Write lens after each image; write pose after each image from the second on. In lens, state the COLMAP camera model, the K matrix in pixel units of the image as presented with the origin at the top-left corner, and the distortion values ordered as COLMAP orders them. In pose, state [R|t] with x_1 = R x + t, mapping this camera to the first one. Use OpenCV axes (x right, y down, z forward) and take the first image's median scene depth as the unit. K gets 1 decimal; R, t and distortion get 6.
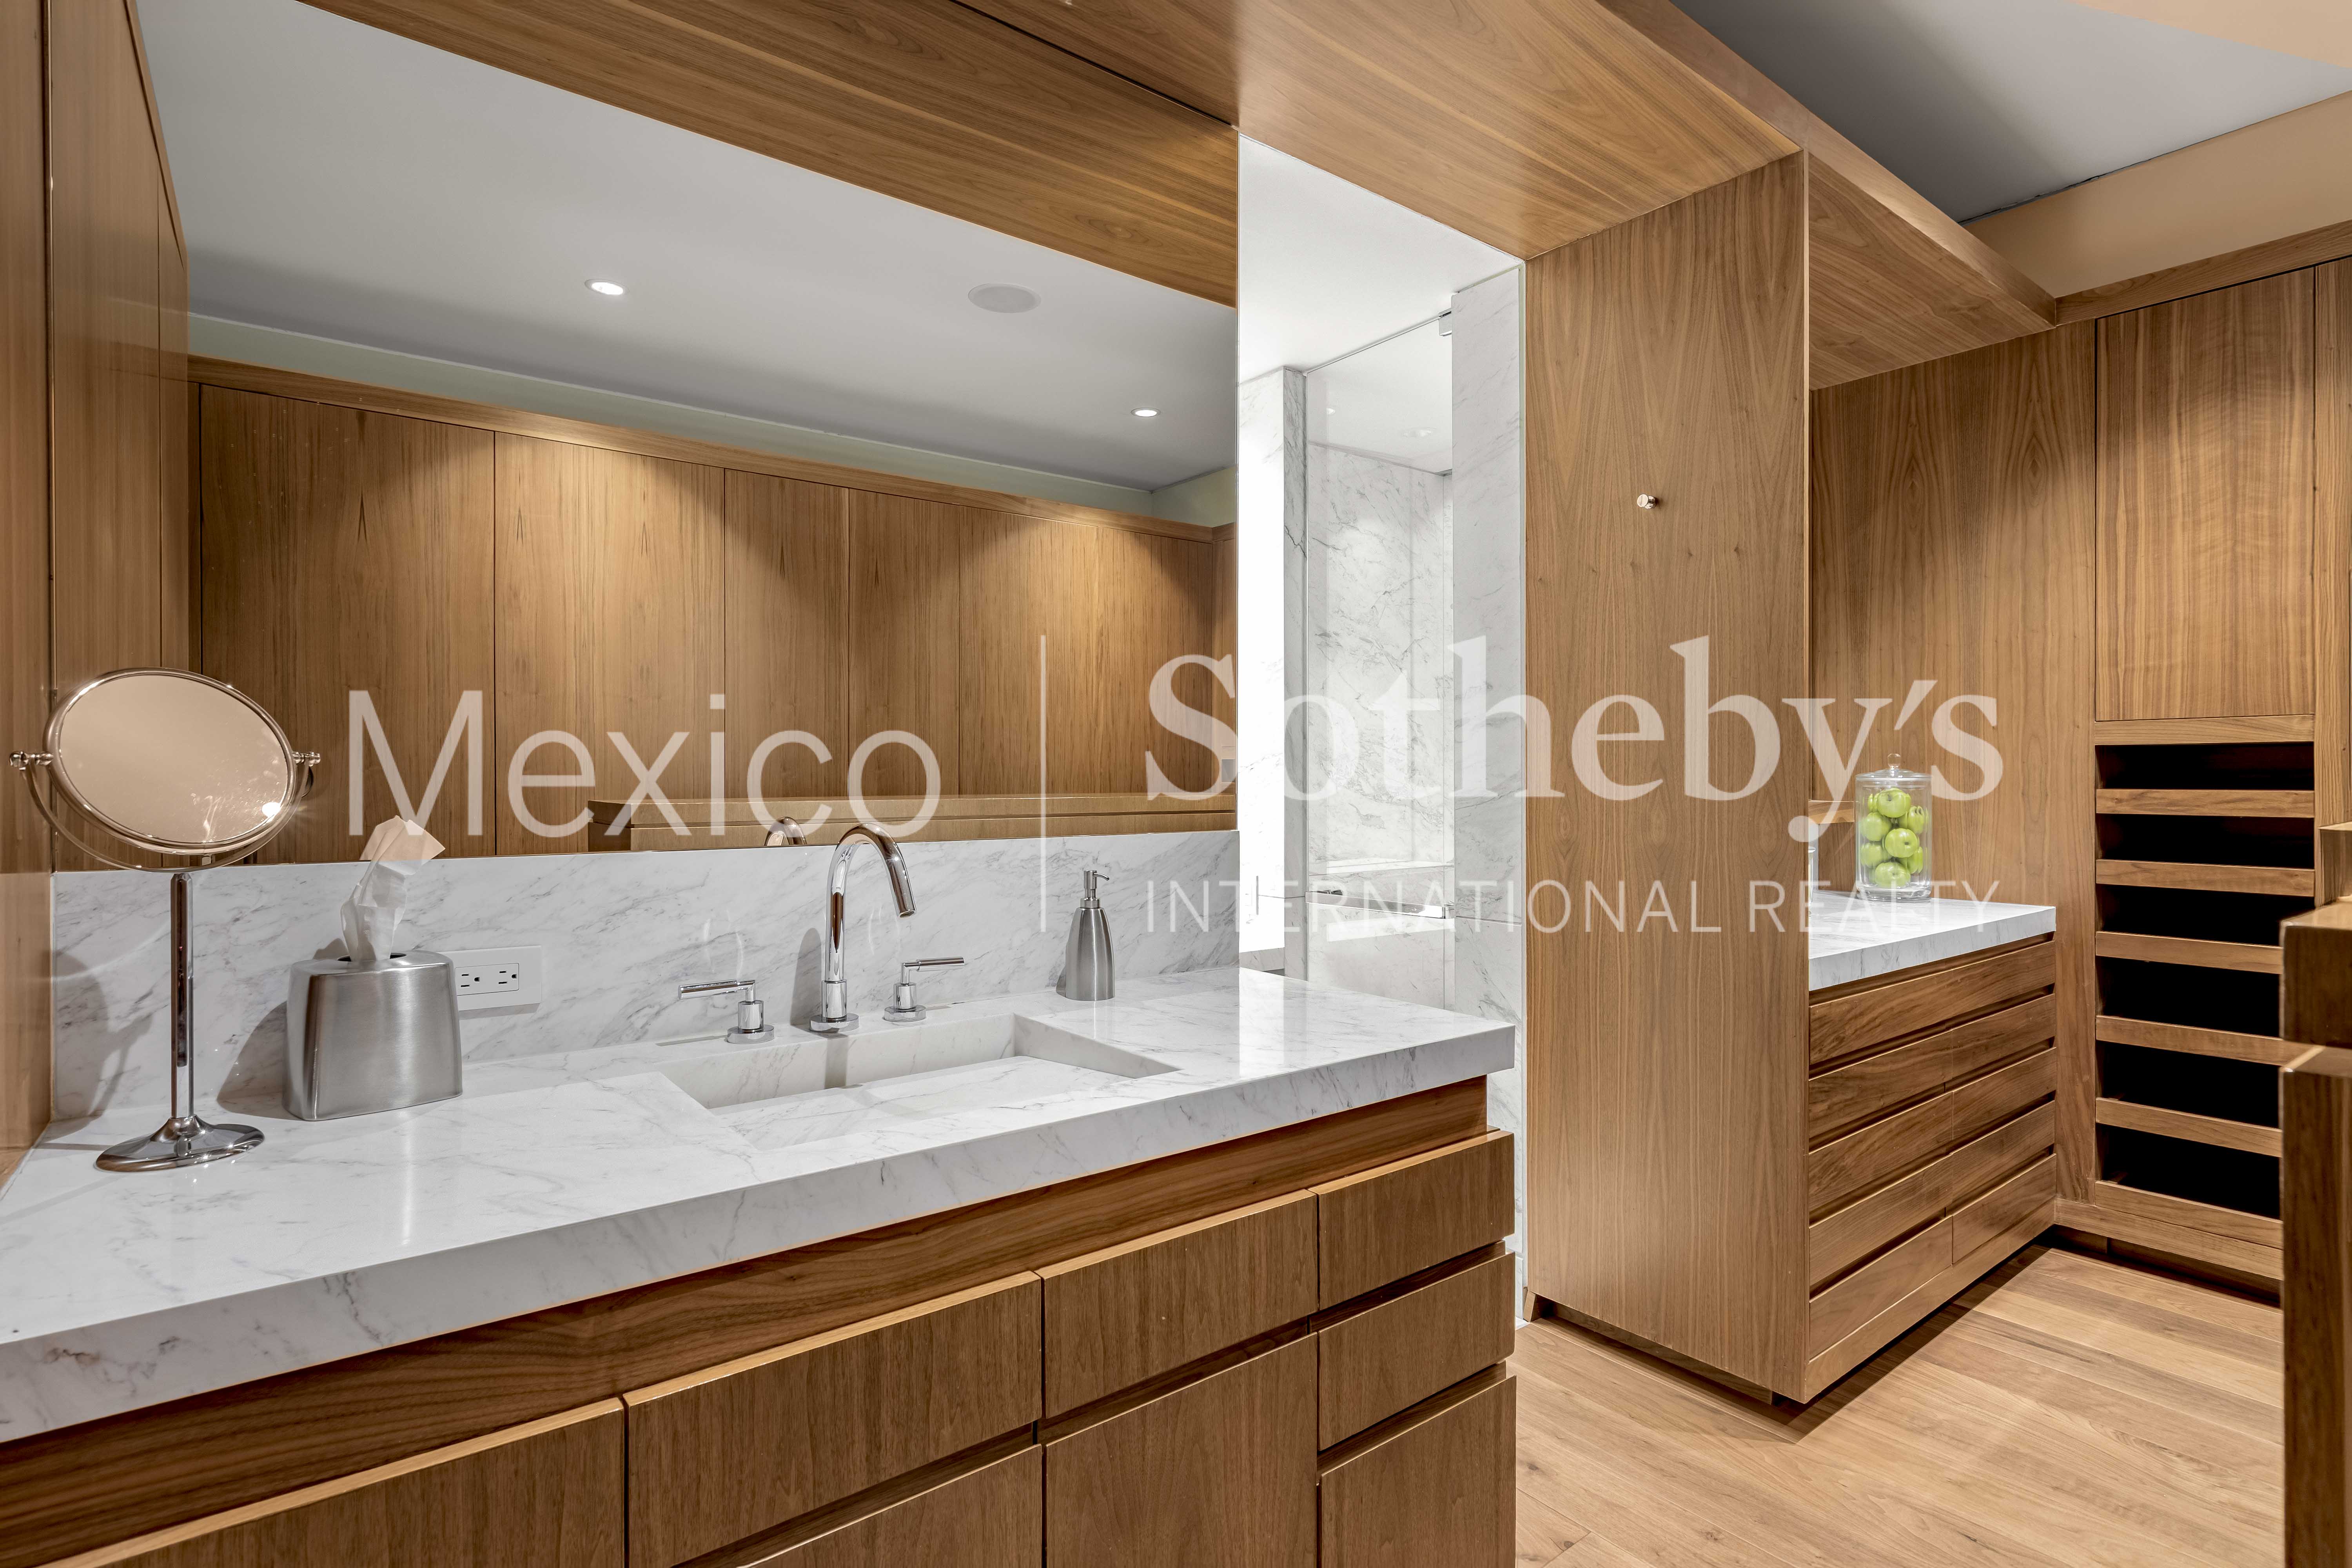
lens RADIAL K [[1163.3, 0, 1176.0], [0, 1163.3, 784.0], [0, 0, 1]] dist [-0.000107, 0.000515]
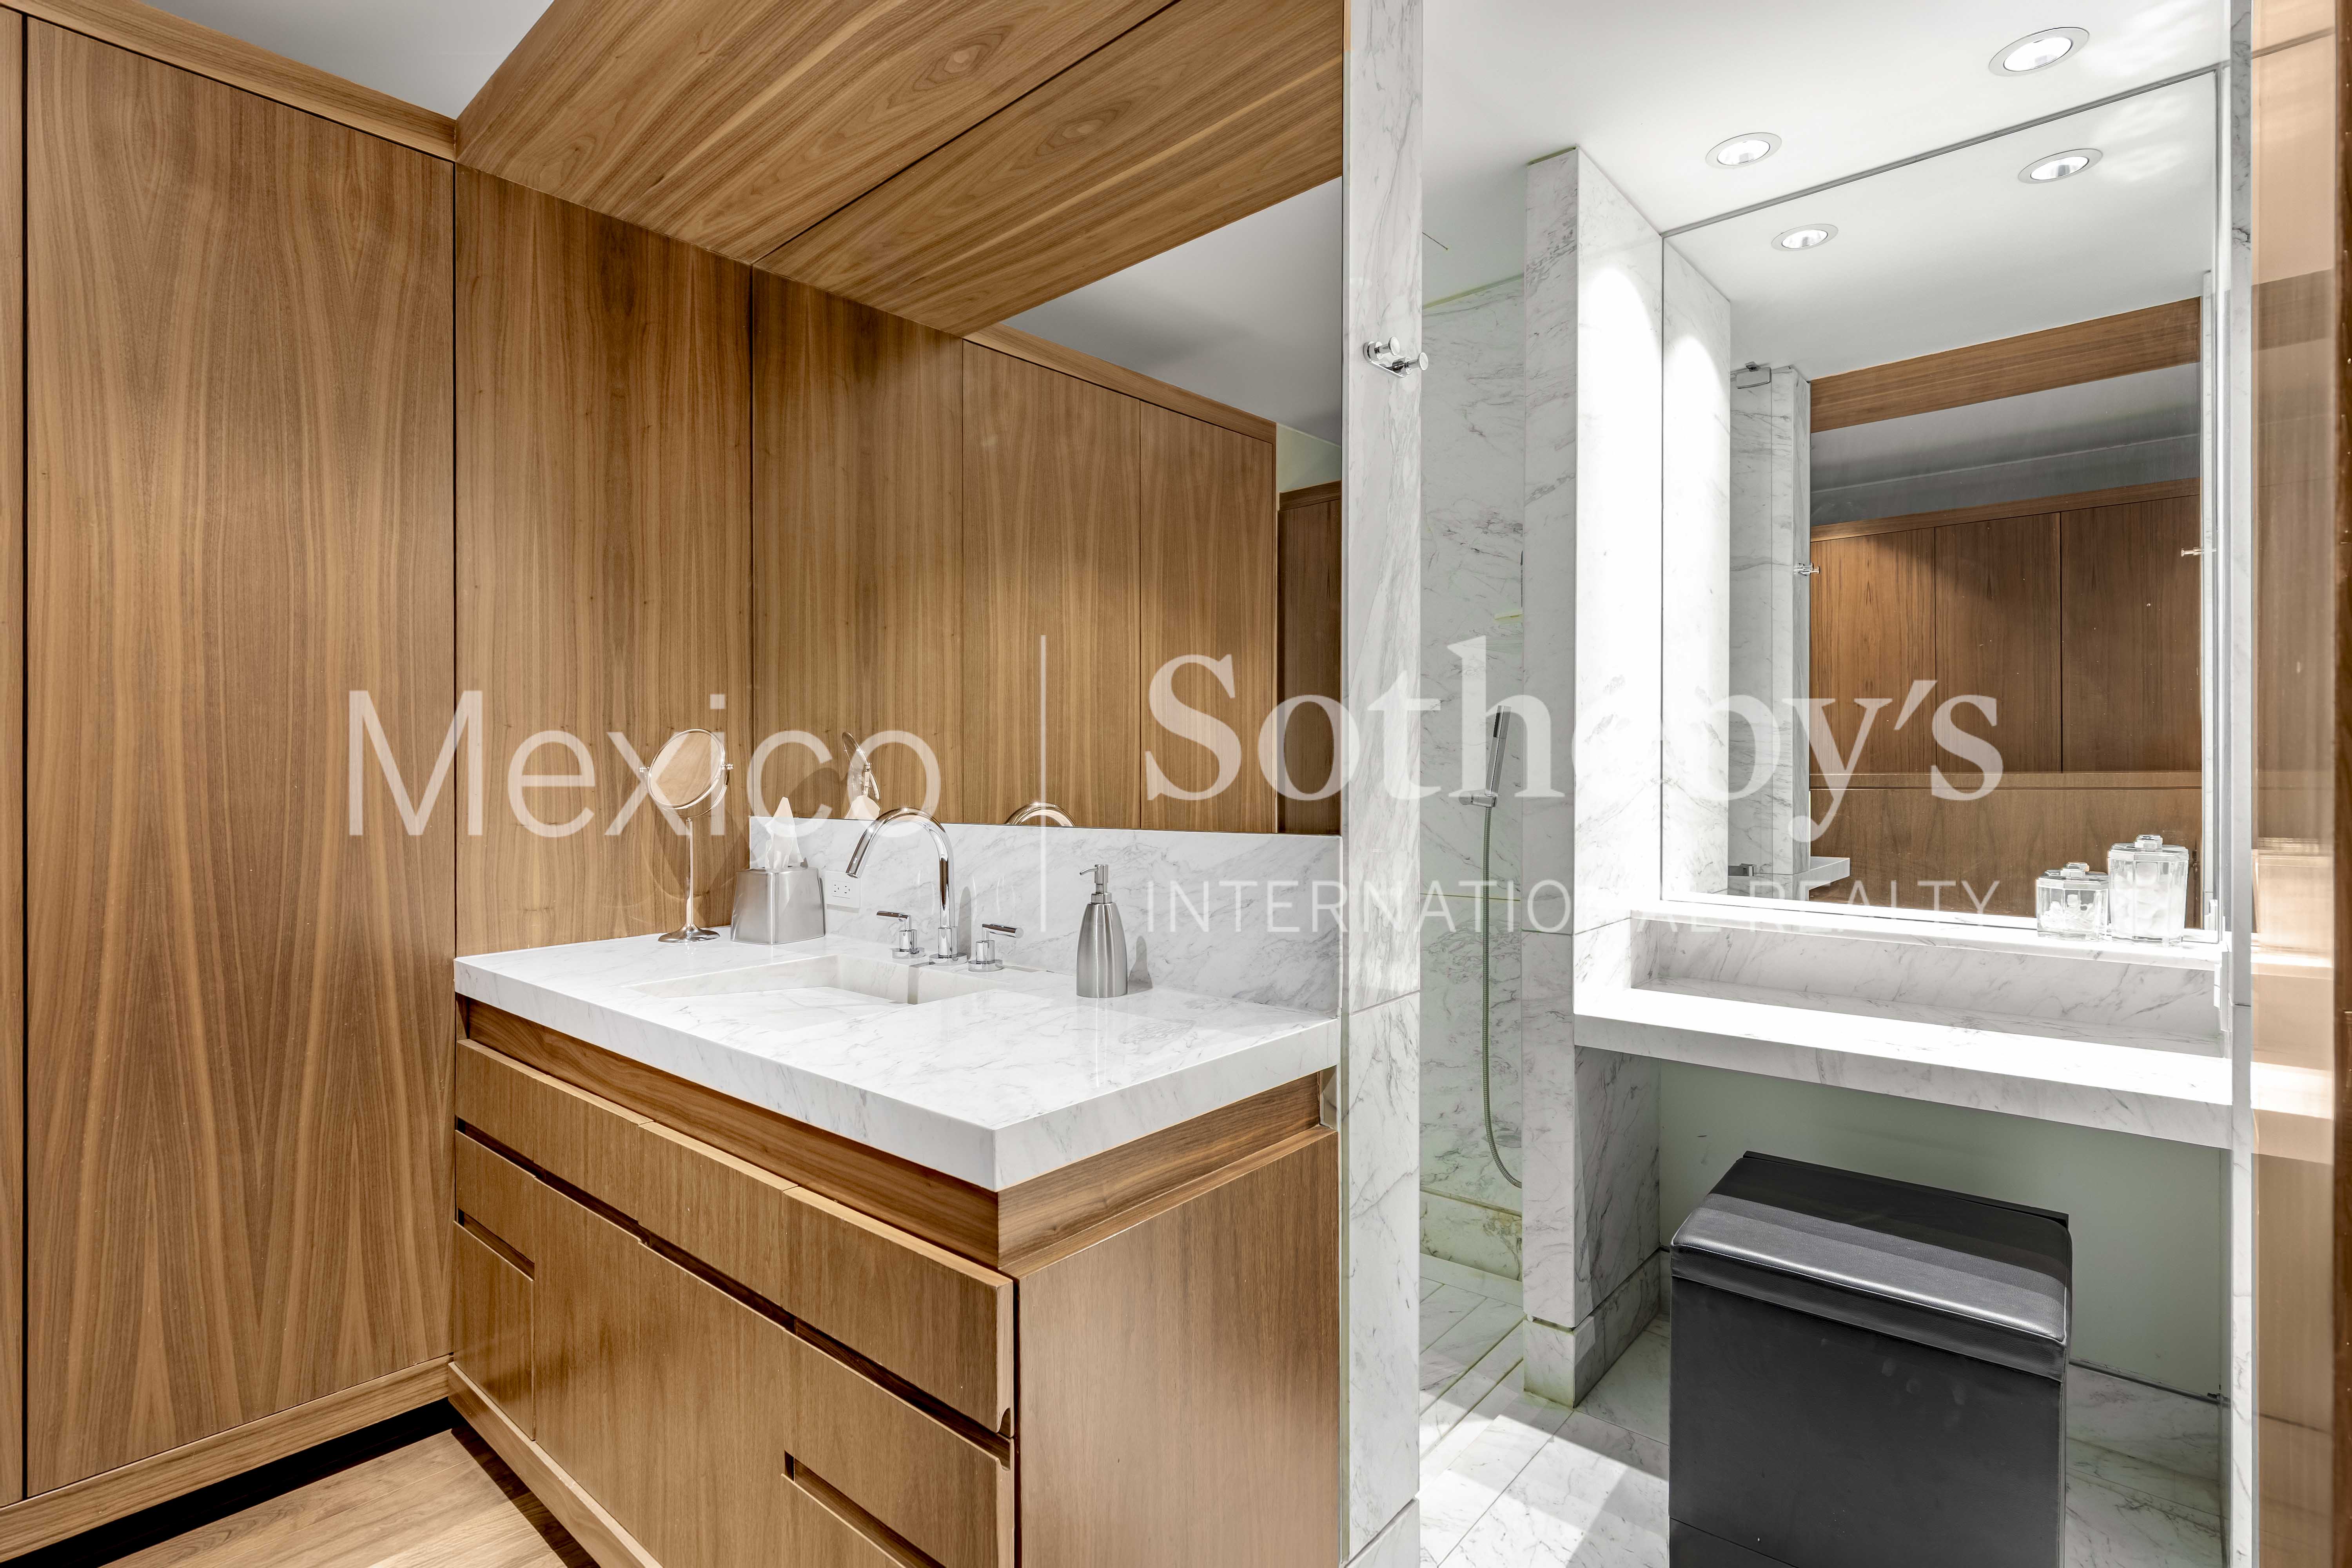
lens RADIAL K [[1113.8, 0, 1176.0], [0, 1113.8, 784.0], [0, 0, 1]] dist [-0.000917, 0.000150]
pose [[0.194139, 0.005888, -0.980956, 0.914100], [0.006261, 0.999954, 0.007241, 0.000322], [0.980954, -0.007547, 0.194093, 0.940309]]
